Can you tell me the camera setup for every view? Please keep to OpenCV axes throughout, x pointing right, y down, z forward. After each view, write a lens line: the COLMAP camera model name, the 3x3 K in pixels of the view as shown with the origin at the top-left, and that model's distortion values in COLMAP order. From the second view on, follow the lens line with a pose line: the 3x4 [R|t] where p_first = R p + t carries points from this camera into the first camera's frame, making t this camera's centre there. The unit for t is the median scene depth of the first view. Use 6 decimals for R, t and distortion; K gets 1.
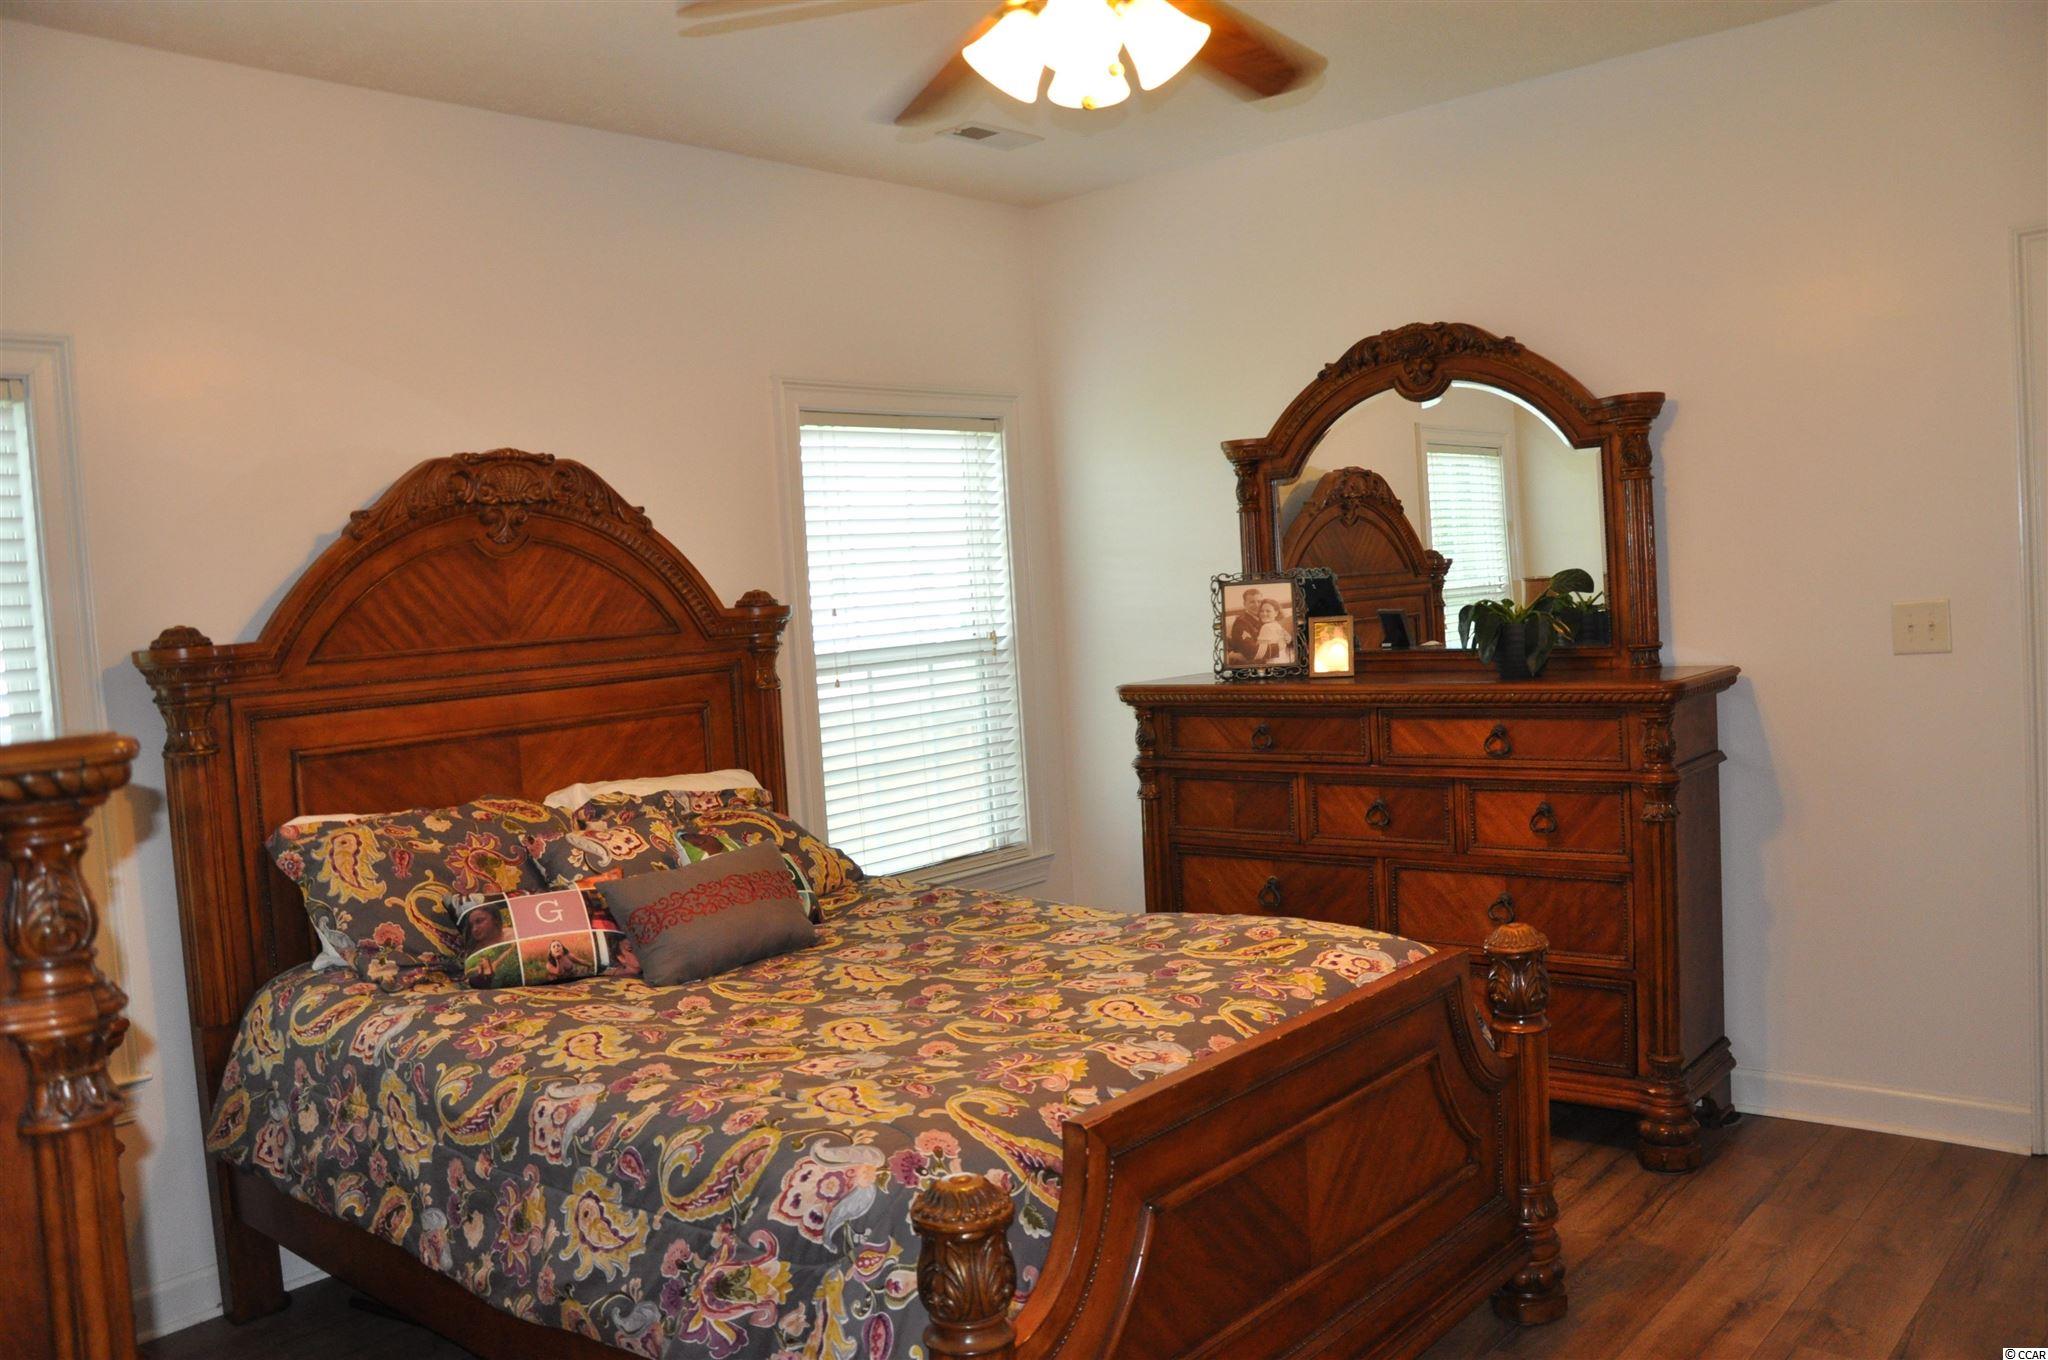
lens RADIAL K [[1620.9, 0, 1036.9], [0, 1620.9, 677.9], [0, 0, 1]] dist [-0.157249, 0.132131]
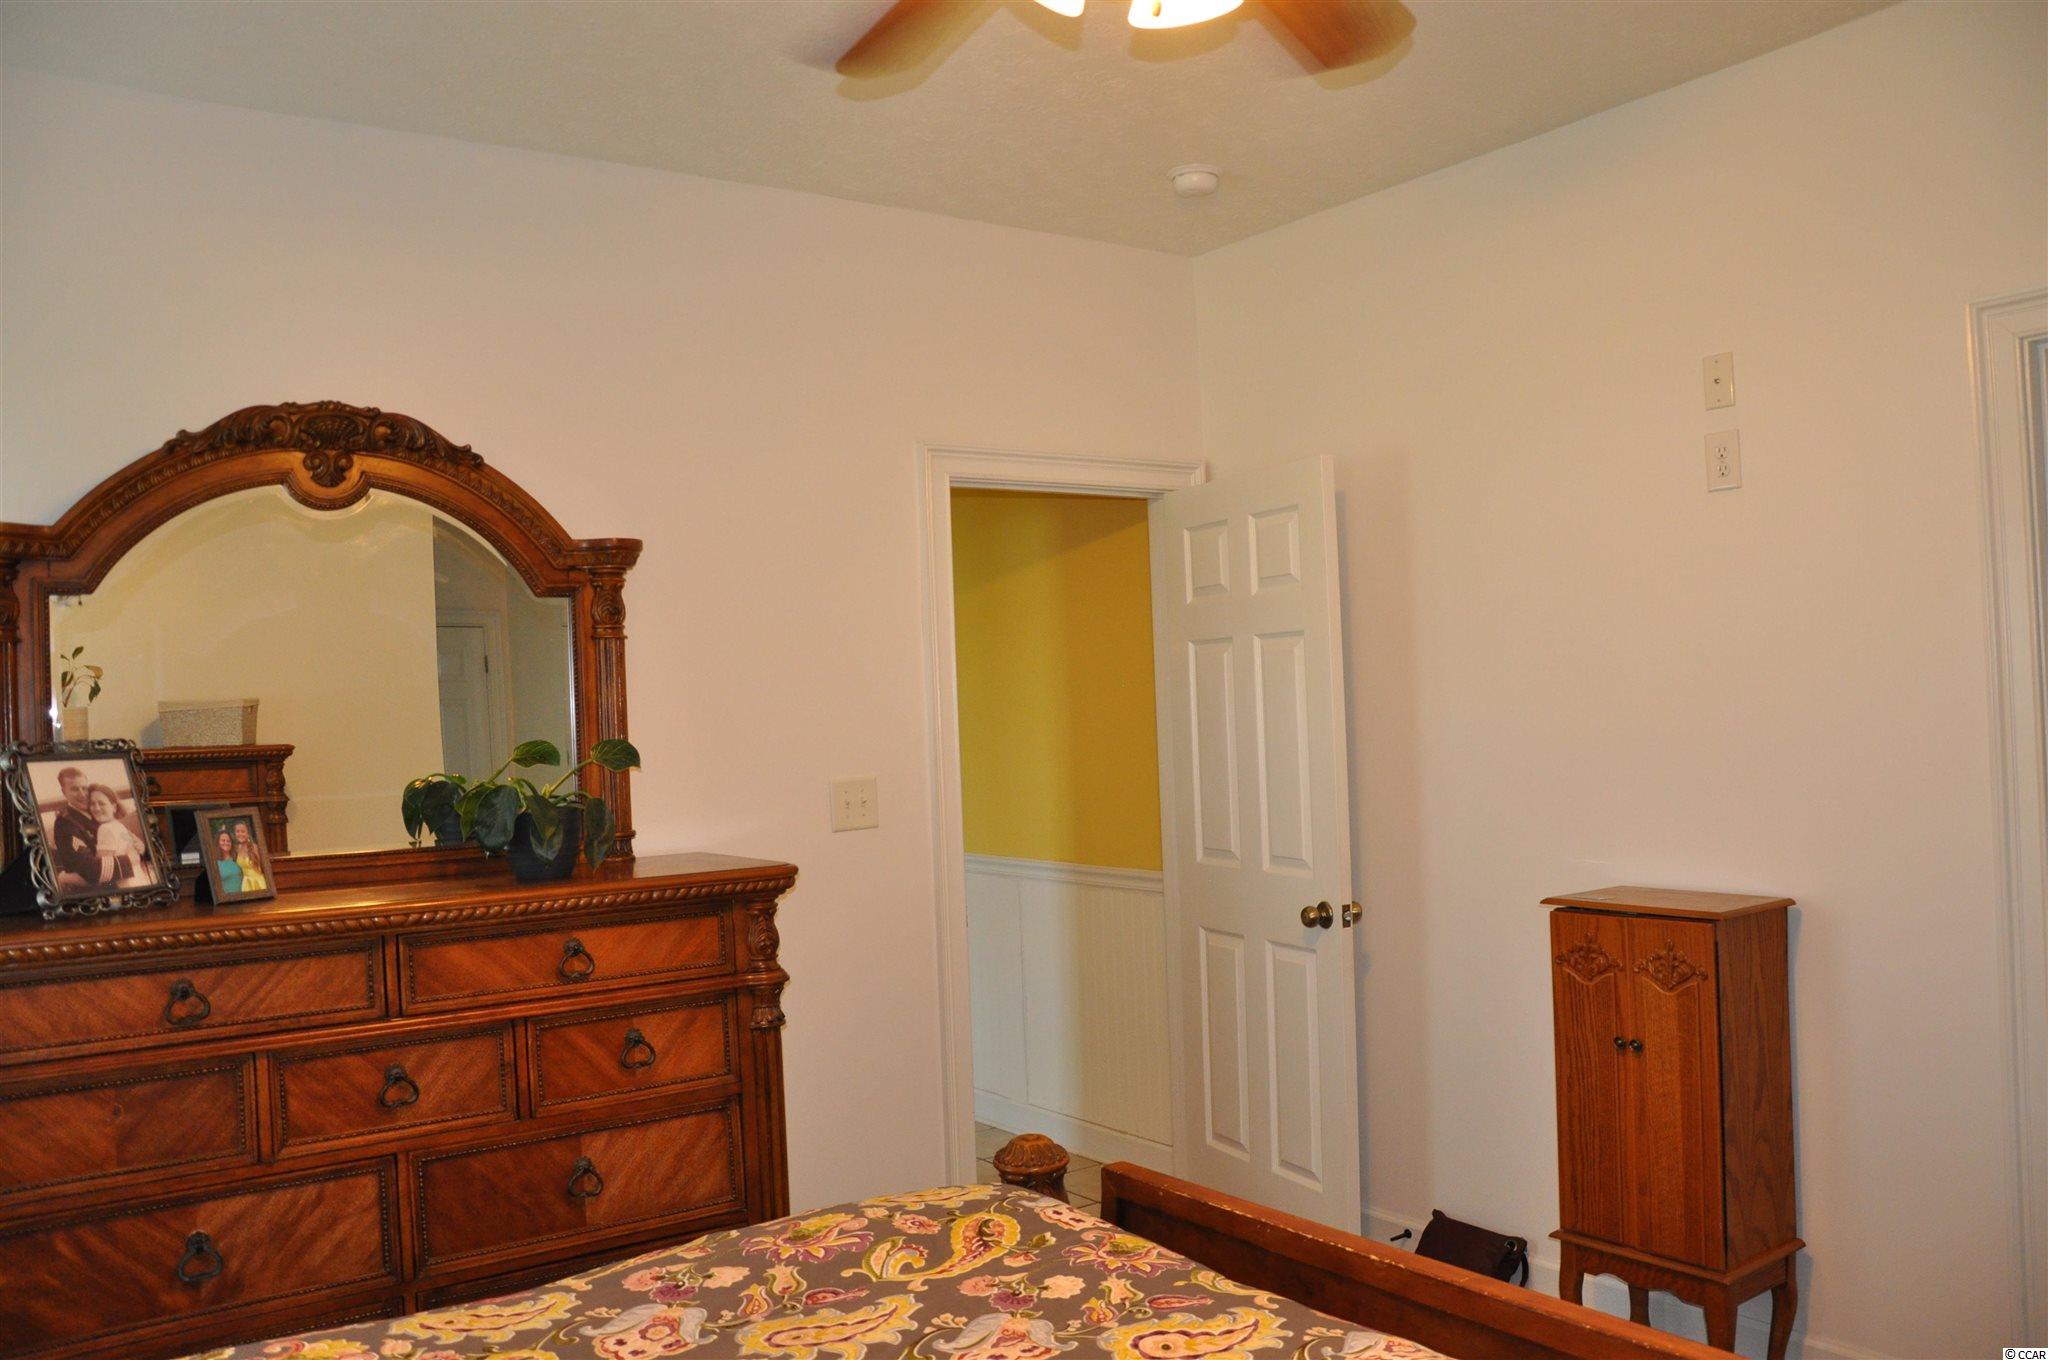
lens RADIAL K [[1620.9, 0, 1036.9], [0, 1620.9, 677.9], [0, 0, 1]] dist [-0.157249, 0.132131]
pose [[0.230173, 0.071709, 0.970504, -0.392606], [0.079617, 0.992550, -0.092220, -0.006297], [-0.969887, 0.098496, 0.222749, 0.569449]]
